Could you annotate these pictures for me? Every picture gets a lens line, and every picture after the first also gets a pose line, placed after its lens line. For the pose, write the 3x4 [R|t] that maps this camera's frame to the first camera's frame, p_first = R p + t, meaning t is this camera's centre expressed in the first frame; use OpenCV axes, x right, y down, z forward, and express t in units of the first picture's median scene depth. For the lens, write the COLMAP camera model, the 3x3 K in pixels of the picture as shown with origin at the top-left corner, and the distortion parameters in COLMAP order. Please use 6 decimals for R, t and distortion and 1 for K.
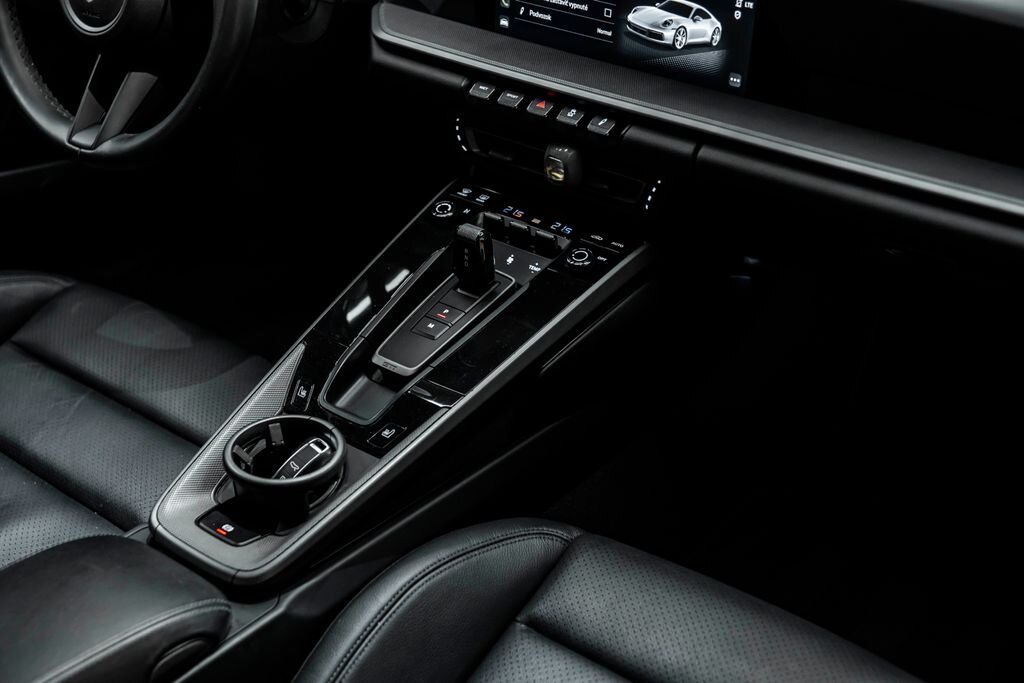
lens RADIAL K [[1444.9, 0, 512.0], [0, 1444.9, 341.5], [0, 0, 1]] dist [0.011659, 0.024544]
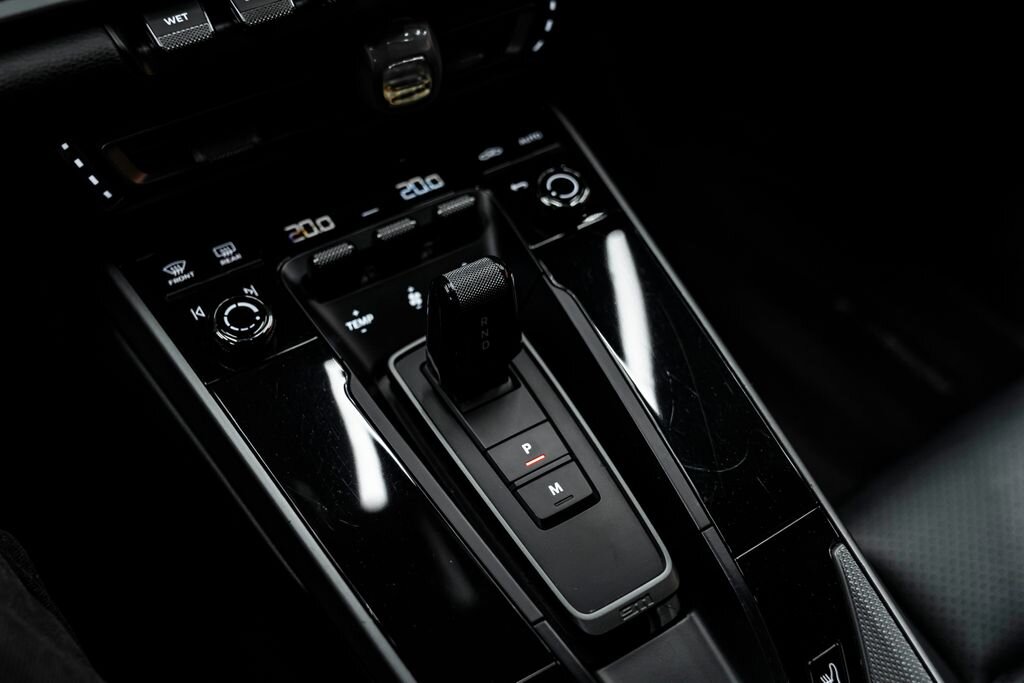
lens RADIAL K [[1271.0, 0, 512.0], [0, 1271.0, 341.5], [0, 0, 1]] dist [0.035023, -0.025730]
pose [[0.329760, -0.653312, 0.681499, -0.307209], [0.494922, 0.734361, 0.464507, -0.241072], [-0.803935, 0.184113, 0.565501, 0.779112]]
